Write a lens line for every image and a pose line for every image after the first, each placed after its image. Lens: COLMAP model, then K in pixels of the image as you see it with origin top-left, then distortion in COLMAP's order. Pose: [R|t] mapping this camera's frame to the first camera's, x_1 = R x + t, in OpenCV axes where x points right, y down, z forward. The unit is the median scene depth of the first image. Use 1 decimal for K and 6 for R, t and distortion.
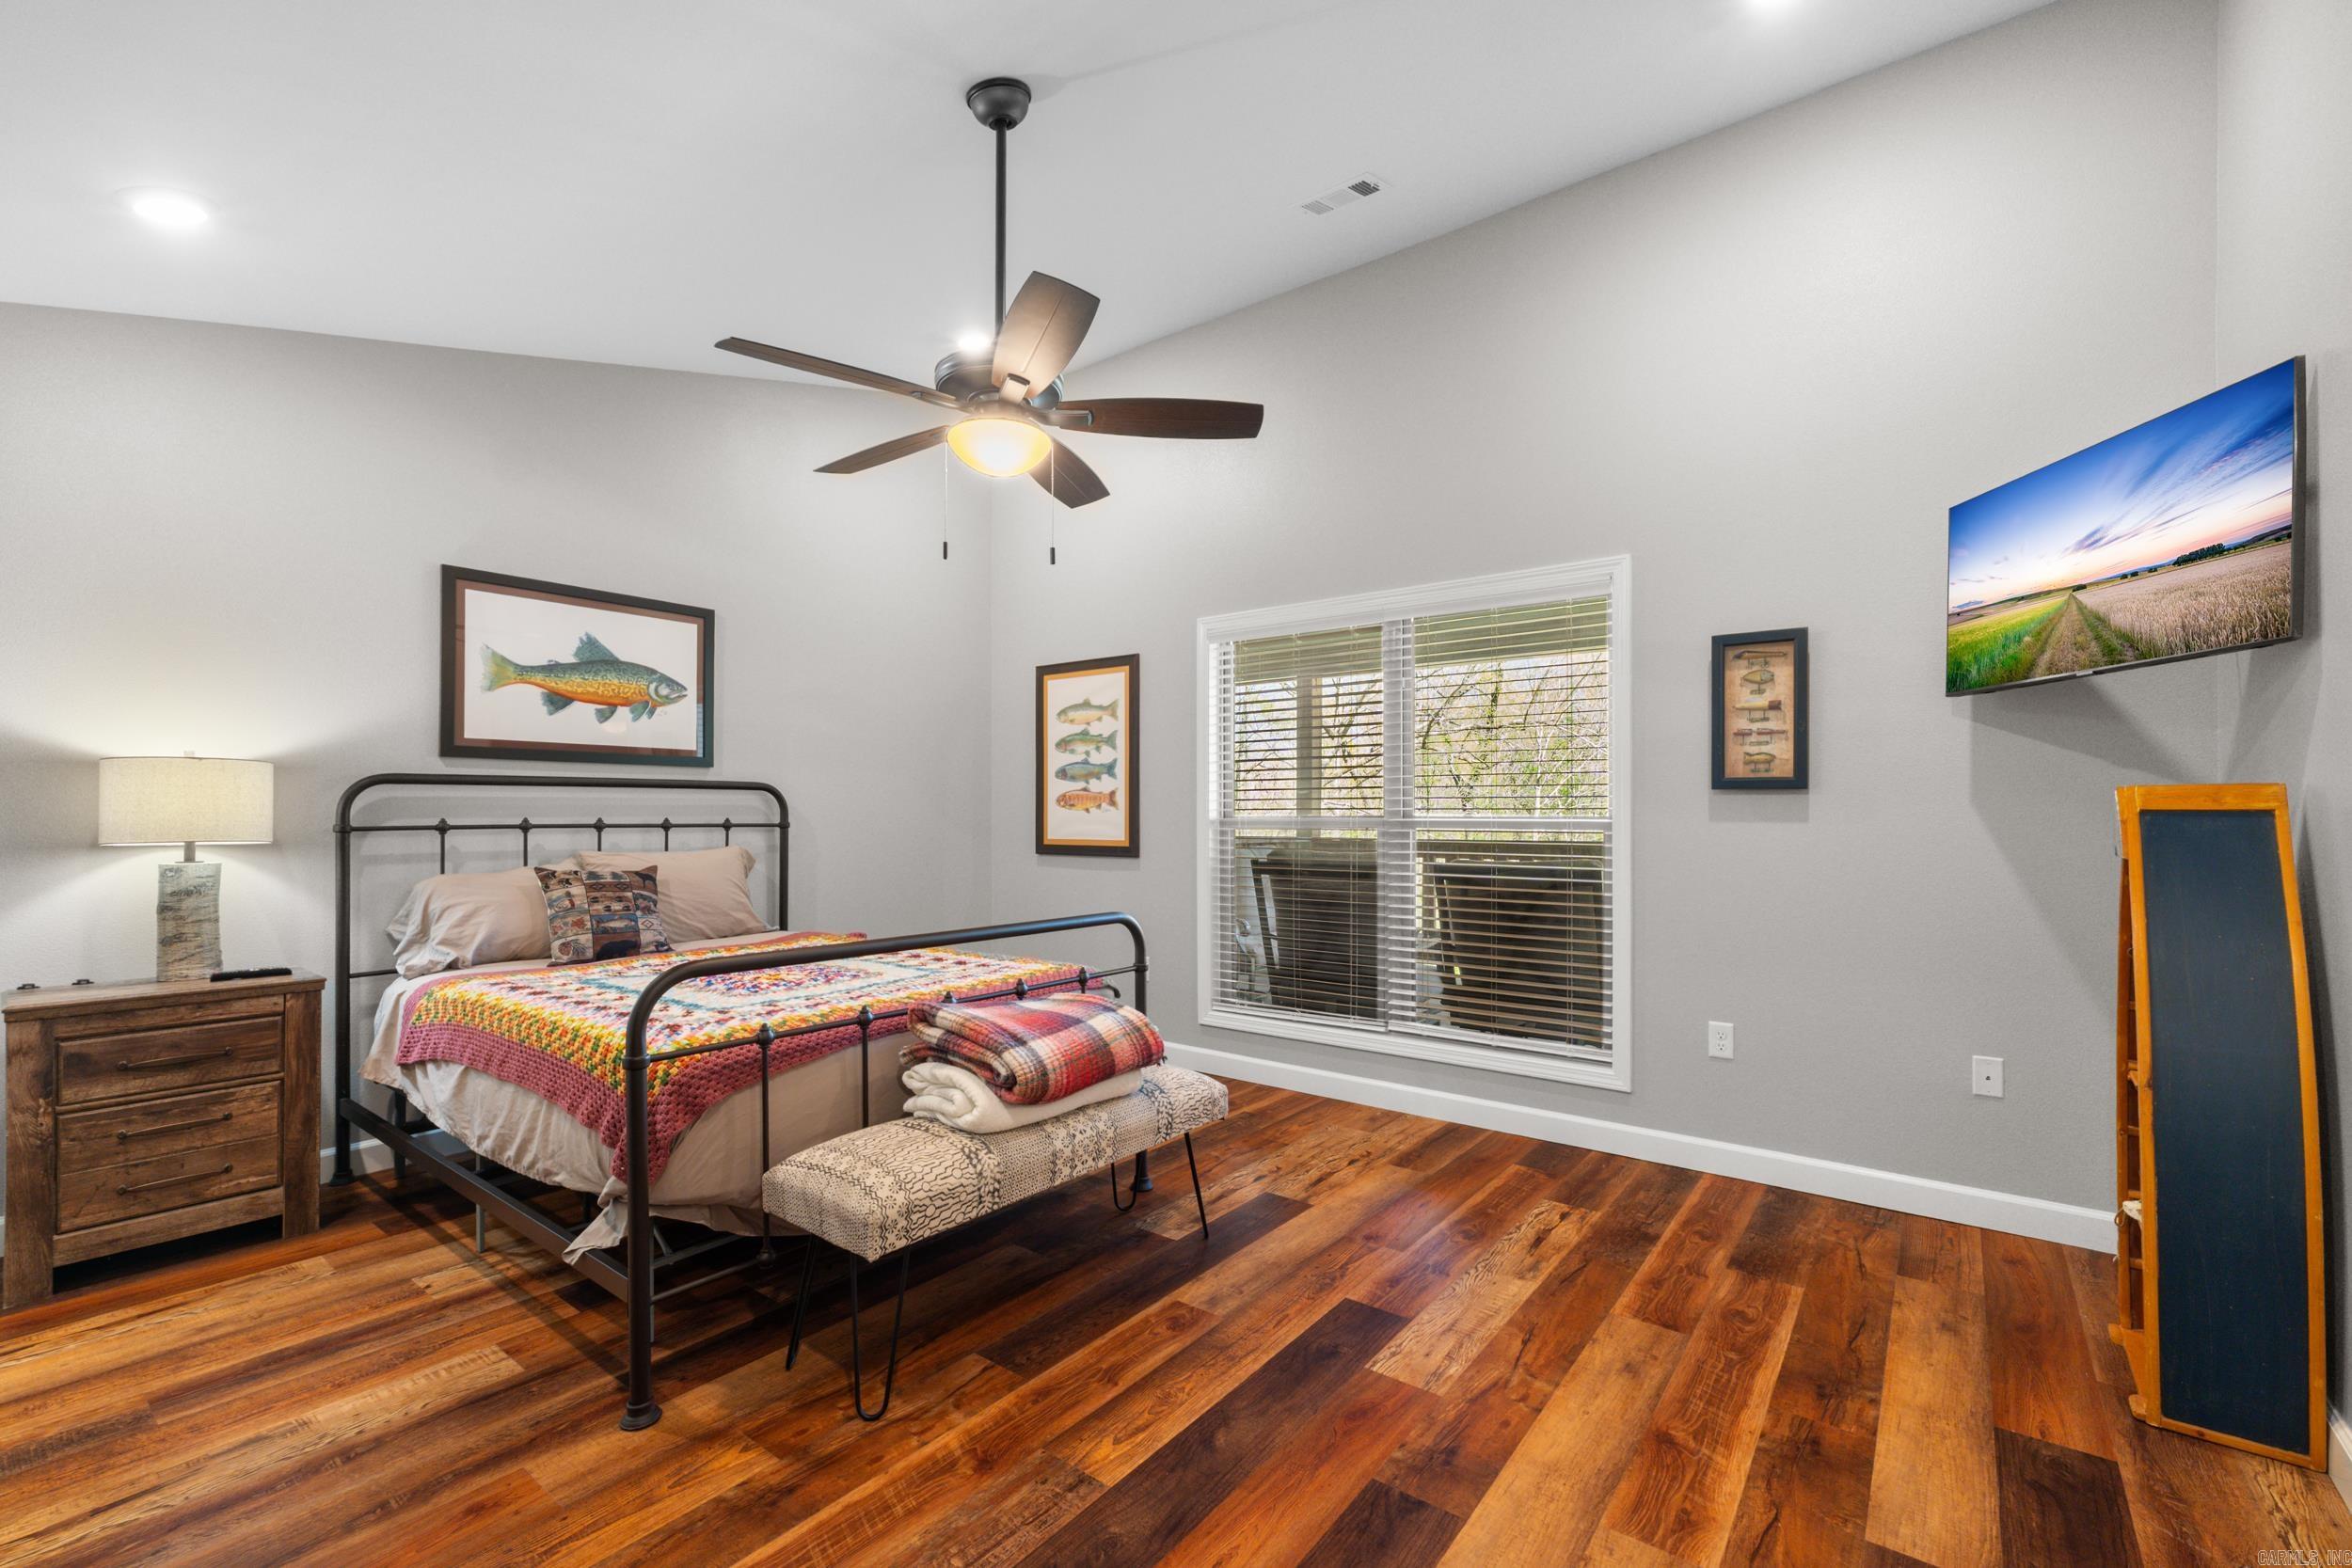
lens RADIAL K [[994.5, 0, 1176.0], [0, 994.5, 803.7], [0, 0, 1]] dist [0.003093, -0.000344]
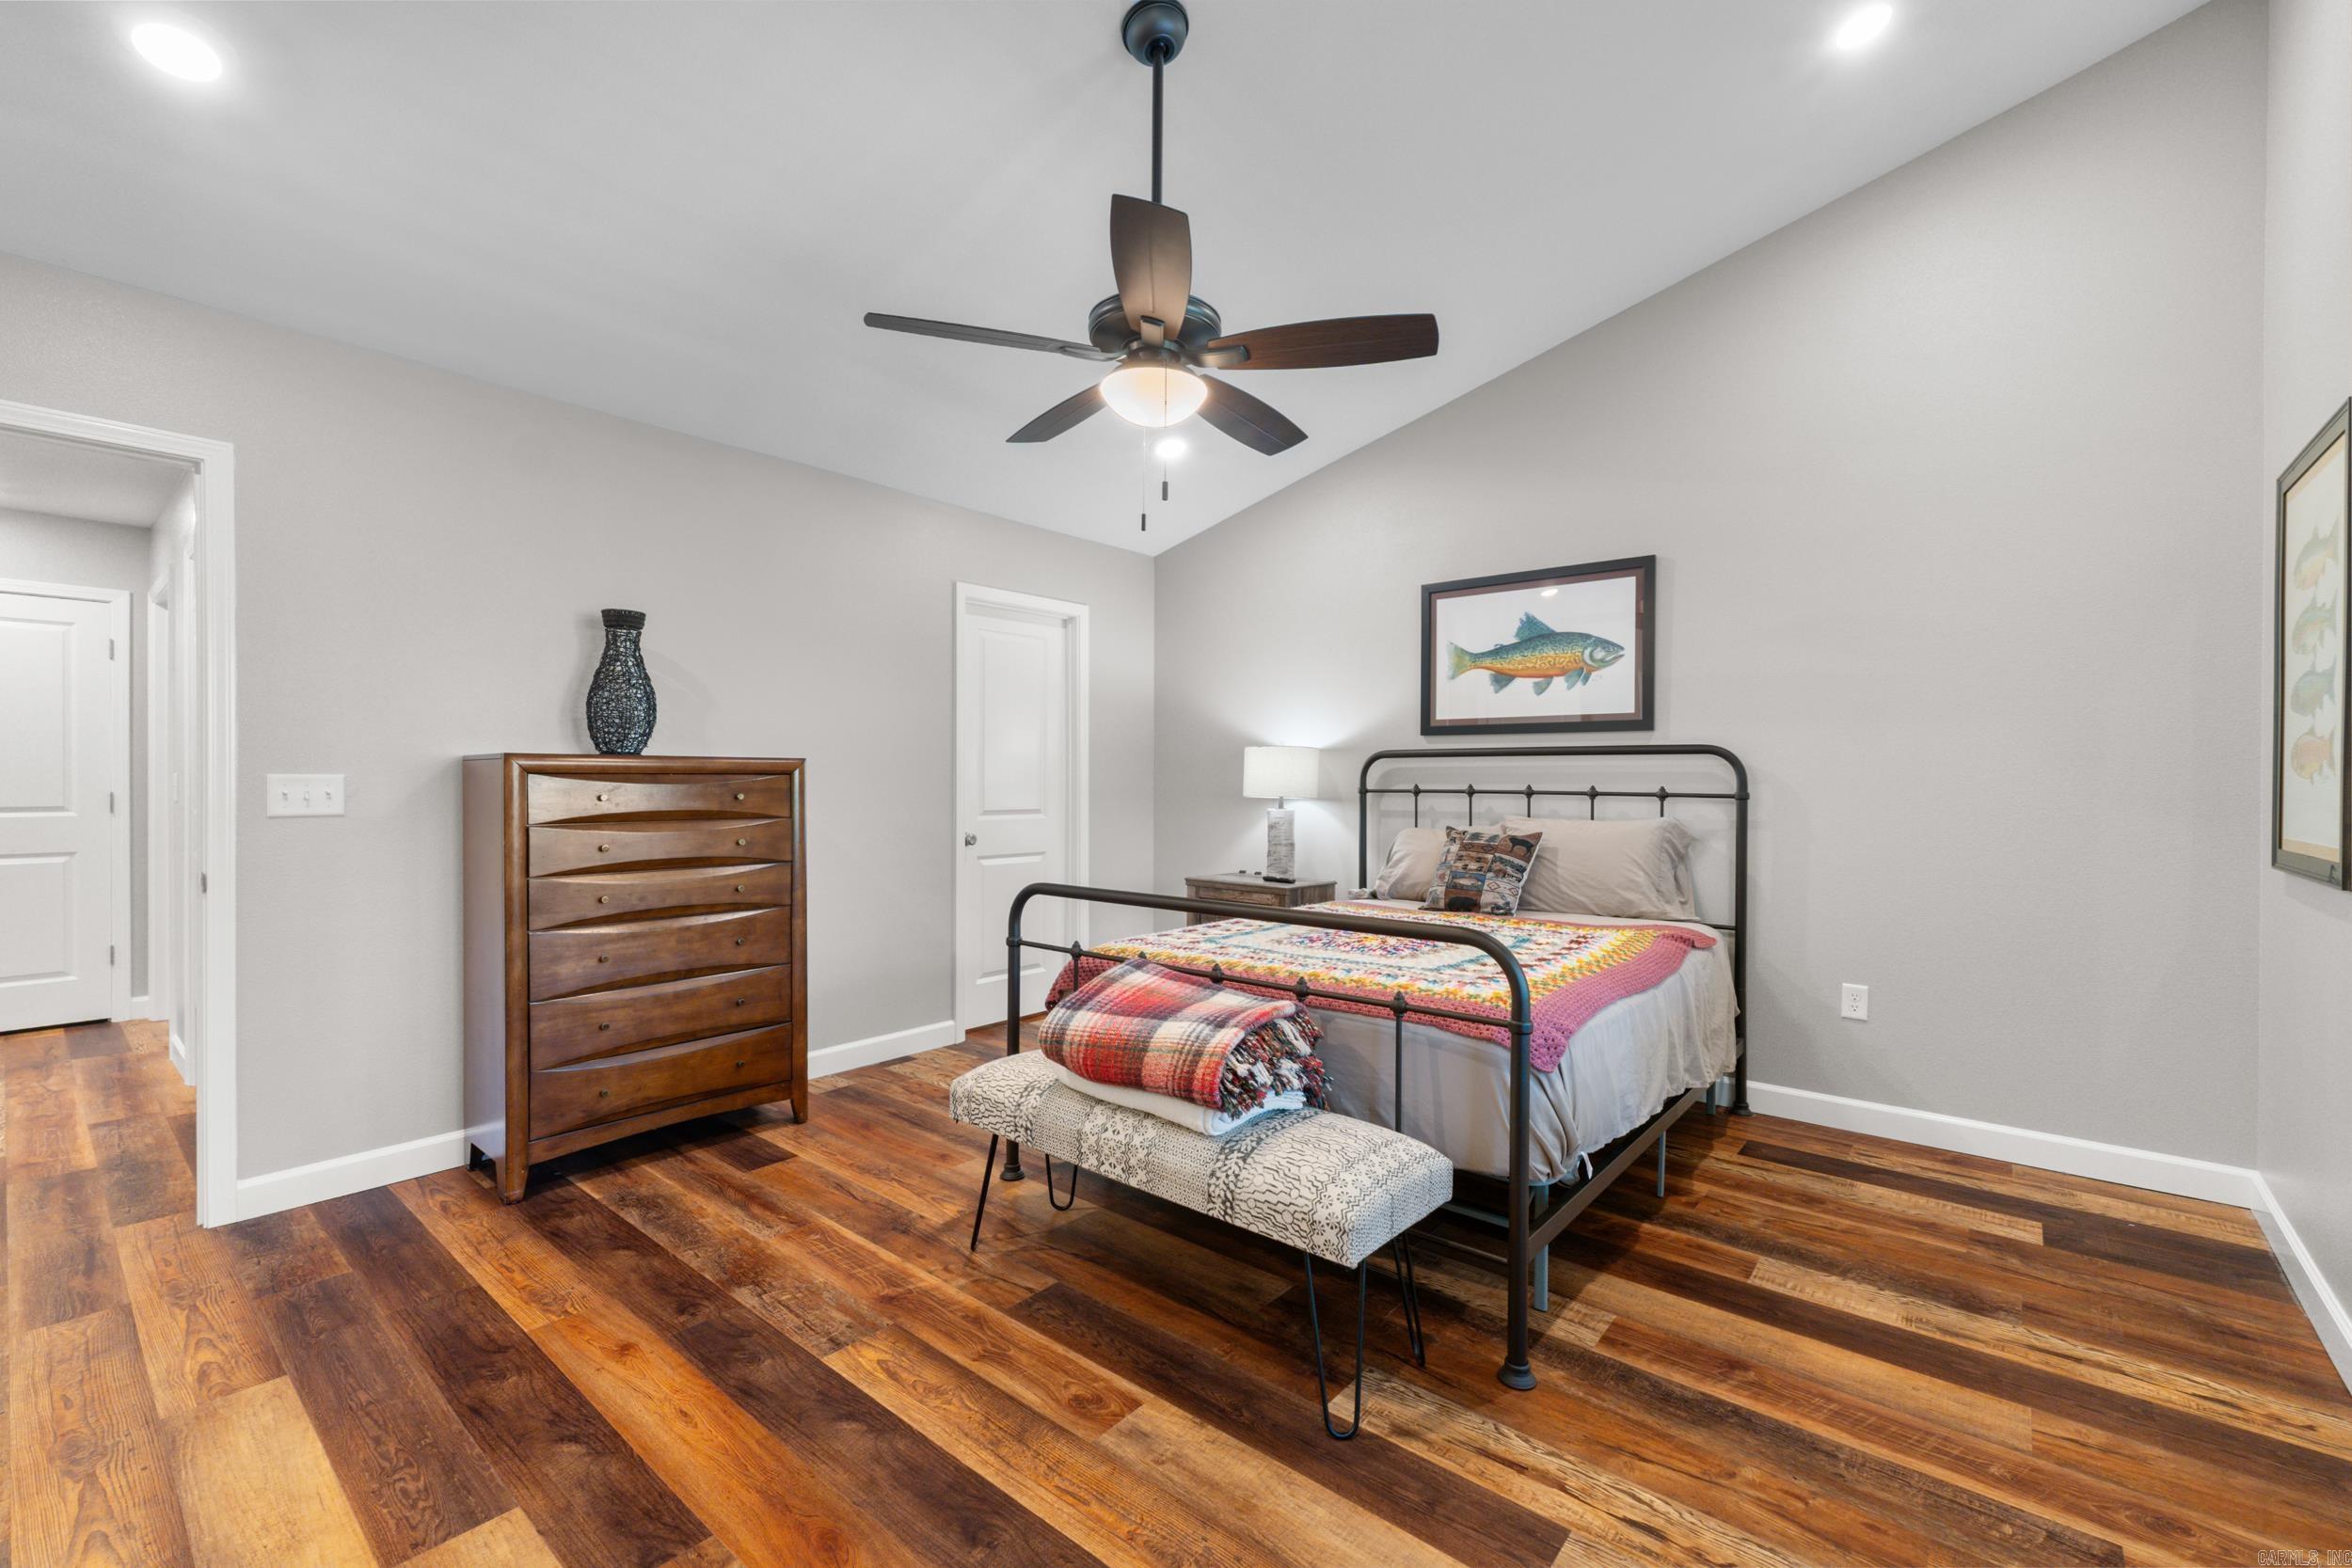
lens RADIAL K [[994.5, 0, 1198.3], [0, 994.5, 781.9], [0, 0, 1]] dist [0.003093, -0.000344]
pose [[-0.032736, 0.003352, -0.999458, 0.533346], [0.002573, 0.999991, 0.003270, 0.007041], [0.999461, -0.002464, -0.032744, 0.735345]]
